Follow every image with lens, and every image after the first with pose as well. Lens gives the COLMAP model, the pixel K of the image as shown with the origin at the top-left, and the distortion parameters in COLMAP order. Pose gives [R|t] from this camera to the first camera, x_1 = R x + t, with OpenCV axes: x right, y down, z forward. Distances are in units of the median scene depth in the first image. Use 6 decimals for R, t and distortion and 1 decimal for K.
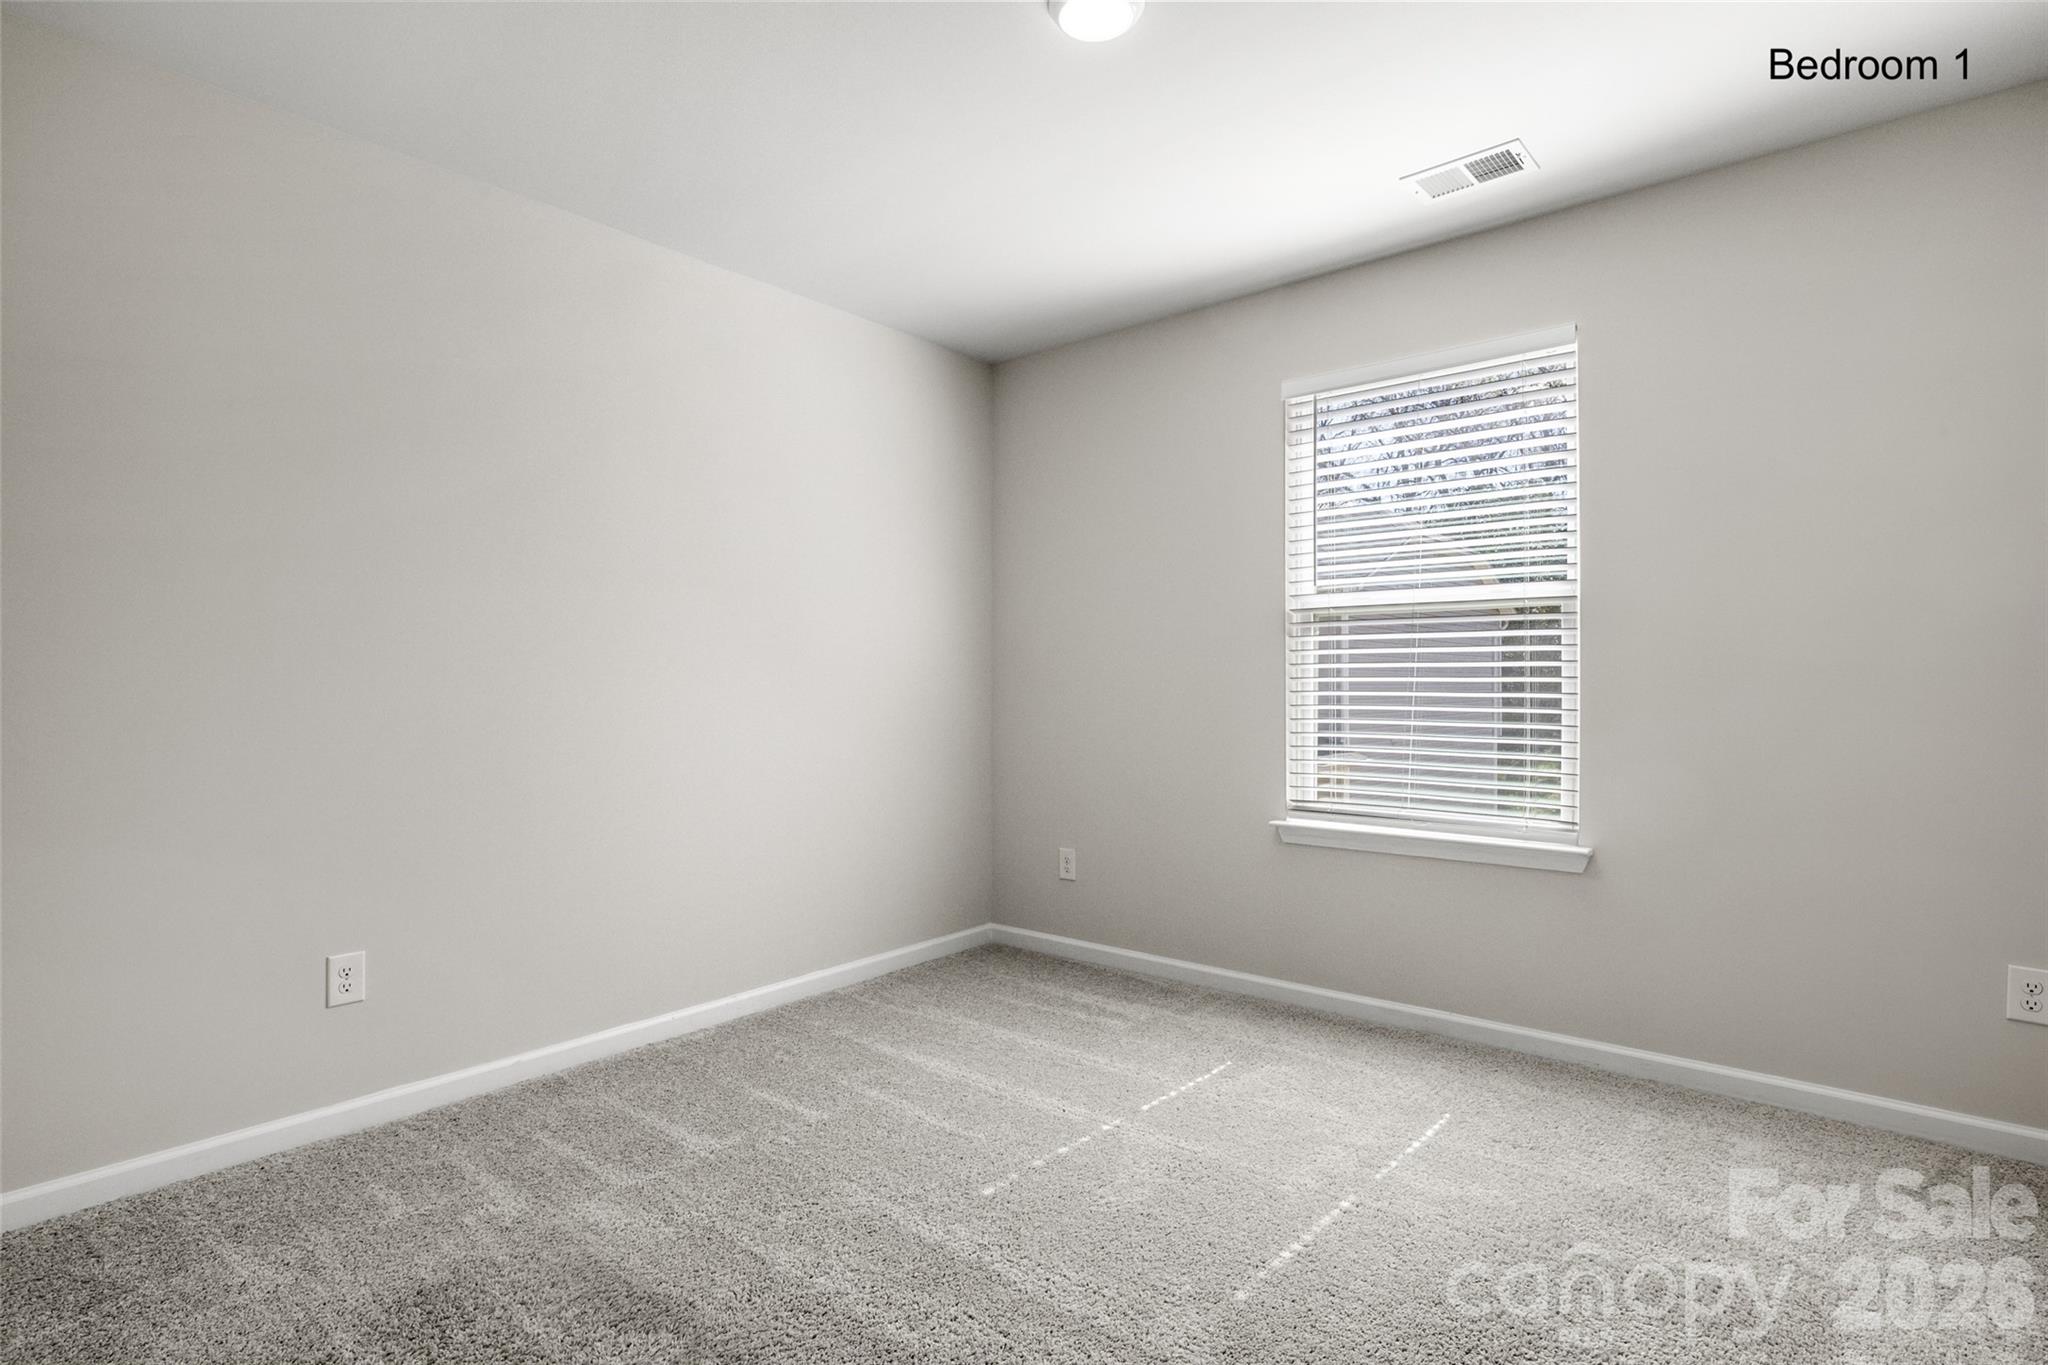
lens RADIAL K [[1020.8, 0, 1012.8], [0, 1020.8, 672.1], [0, 0, 1]] dist [0.000257, -0.001490]
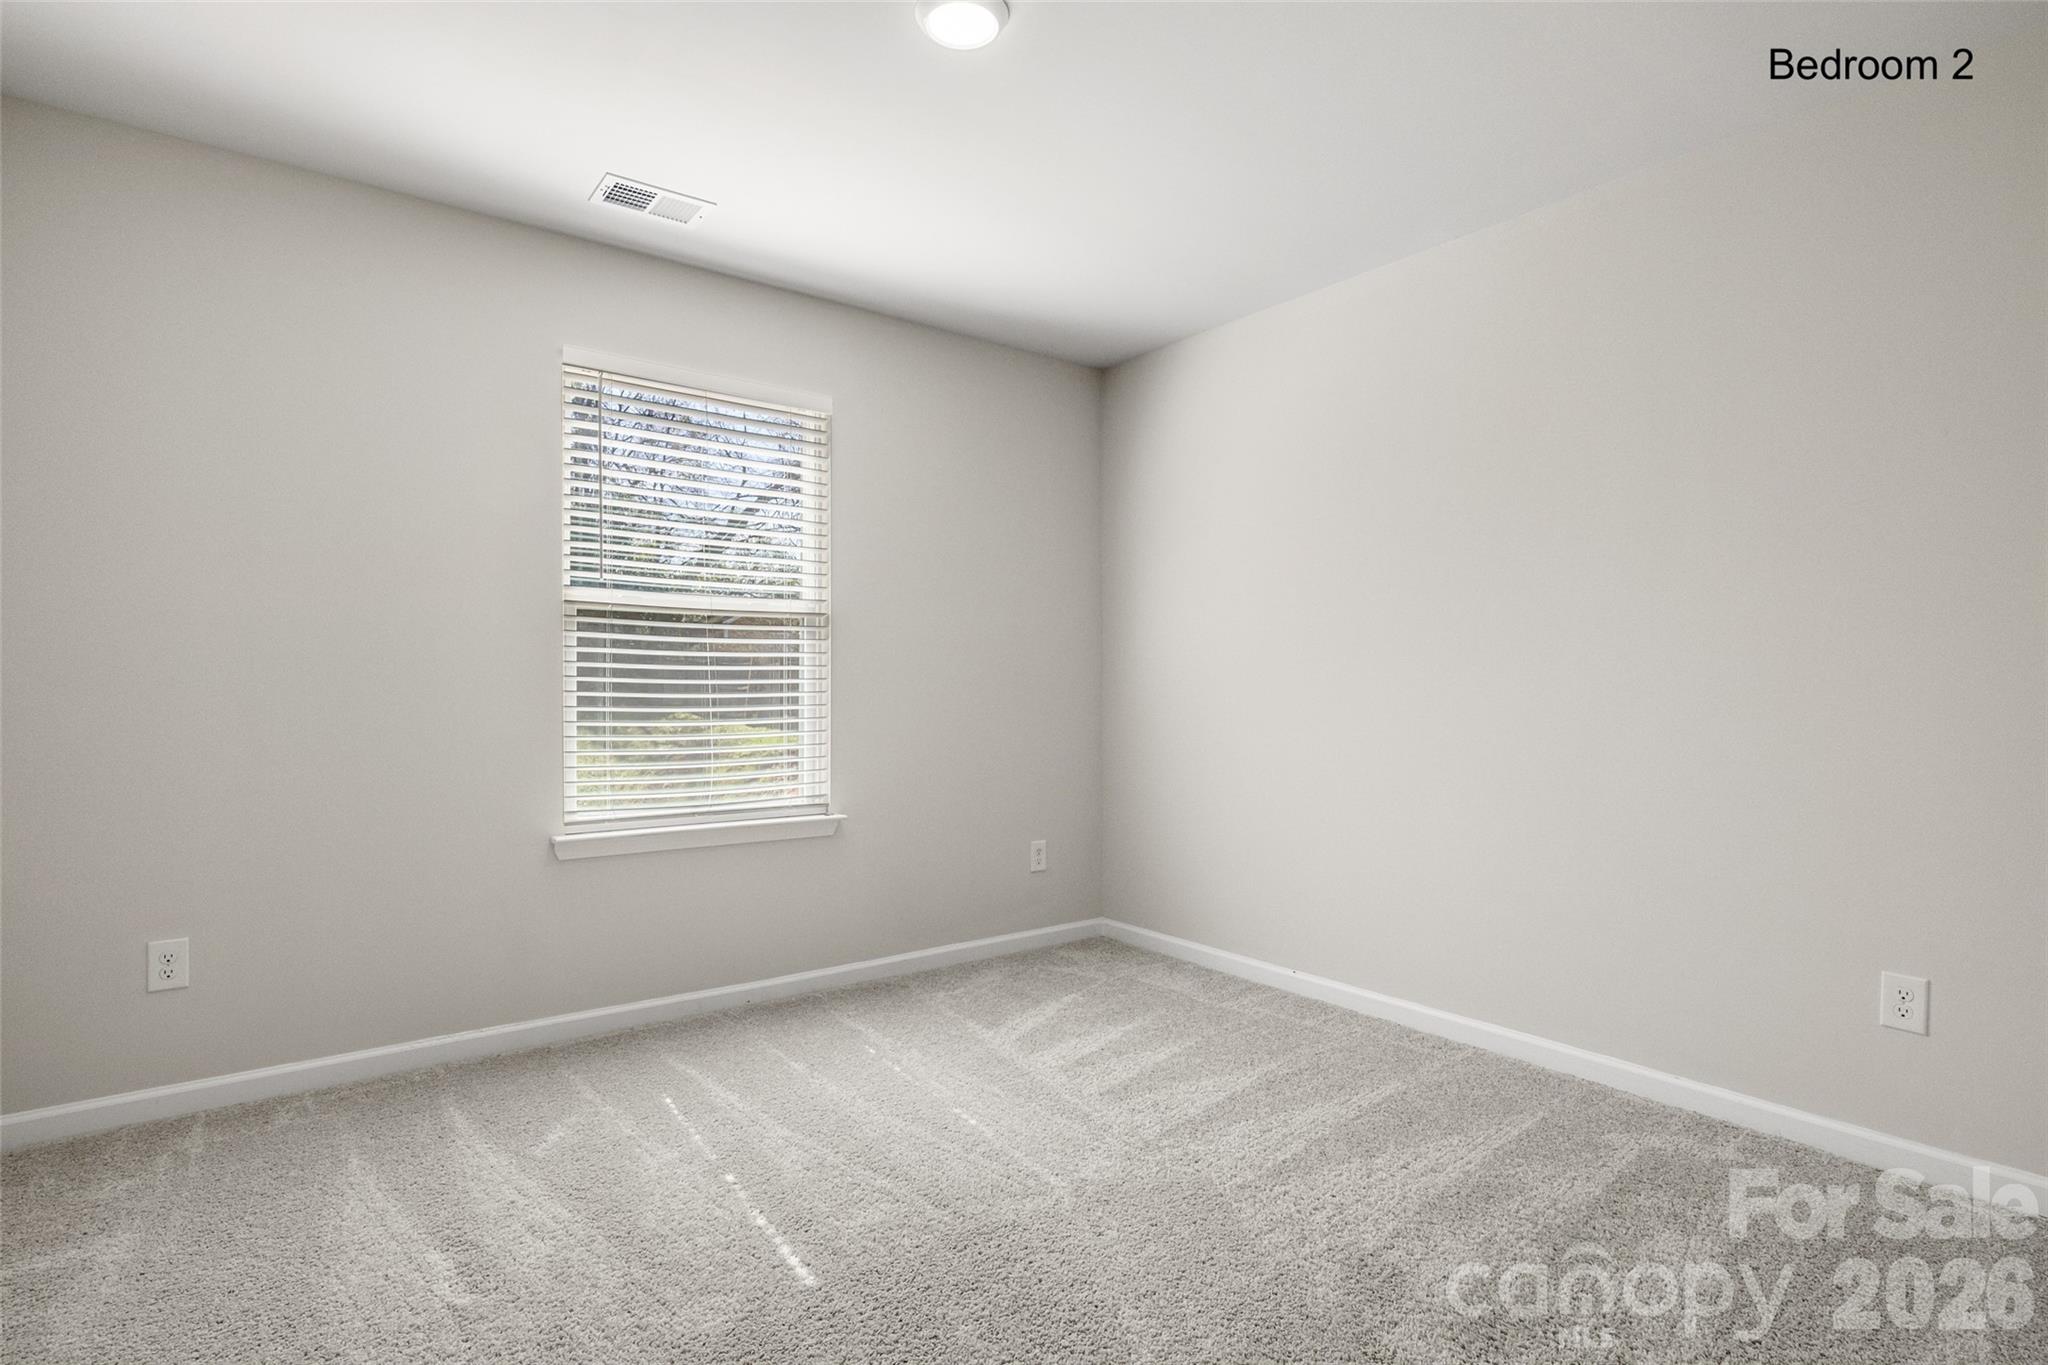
lens RADIAL K [[1020.8, 0, 1012.8], [0, 1020.8, 672.1], [0, 0, 1]] dist [0.000257, -0.001490]
pose [[0.260673, 0.020528, 0.965209, -0.487348], [-0.018064, 0.999703, -0.016383, 0.009136], [-0.965258, -0.013165, 0.260966, 0.383470]]
